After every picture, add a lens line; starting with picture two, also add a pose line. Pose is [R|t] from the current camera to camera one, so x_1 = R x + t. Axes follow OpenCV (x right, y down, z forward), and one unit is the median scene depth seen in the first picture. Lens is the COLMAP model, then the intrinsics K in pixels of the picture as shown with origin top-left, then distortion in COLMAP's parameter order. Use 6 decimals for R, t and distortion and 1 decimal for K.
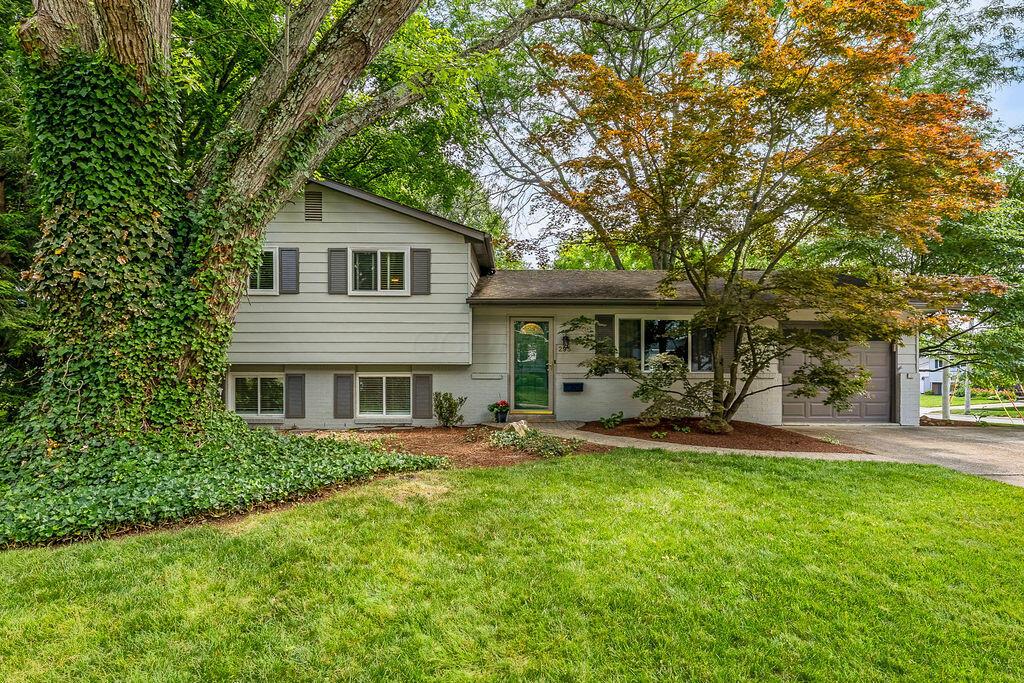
lens RADIAL K [[421.6, 0, 510.0], [0, 421.6, 373.3], [0, 0, 1]] dist [0.001119, 0.000147]
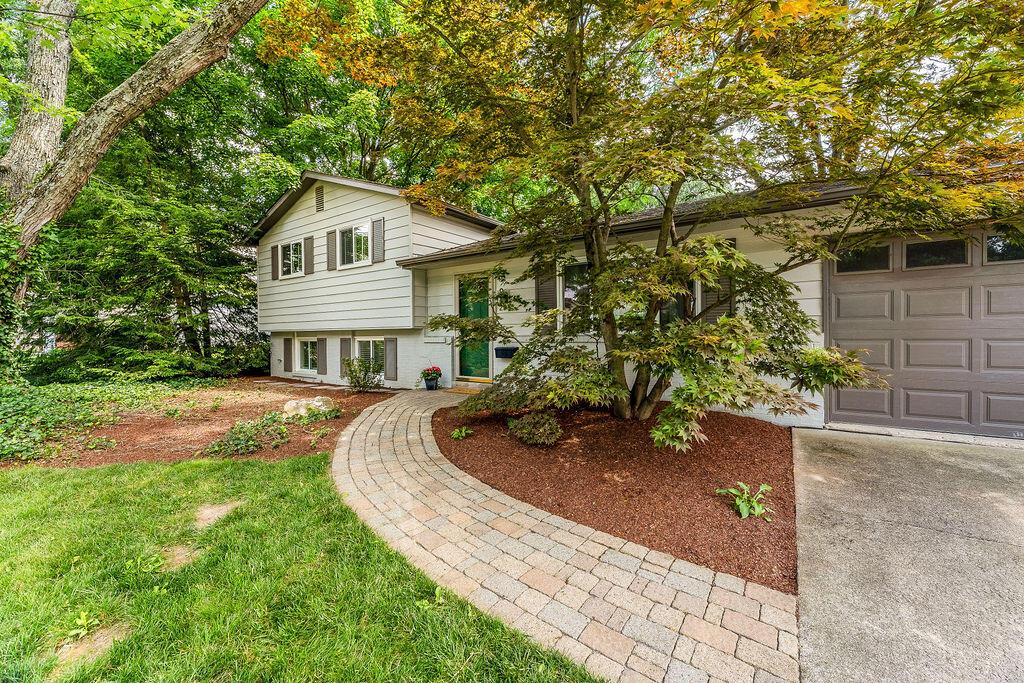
lens RADIAL K [[421.6, 0, 512.8], [0, 421.6, 341.7], [0, 0, 1]] dist [0.001119, 0.000147]
pose [[0.815365, -0.000571, -0.578947, 0.673699], [0.005687, 0.999959, 0.007023, 0.005549], [0.578919, -0.009019, 0.815335, 0.334655]]
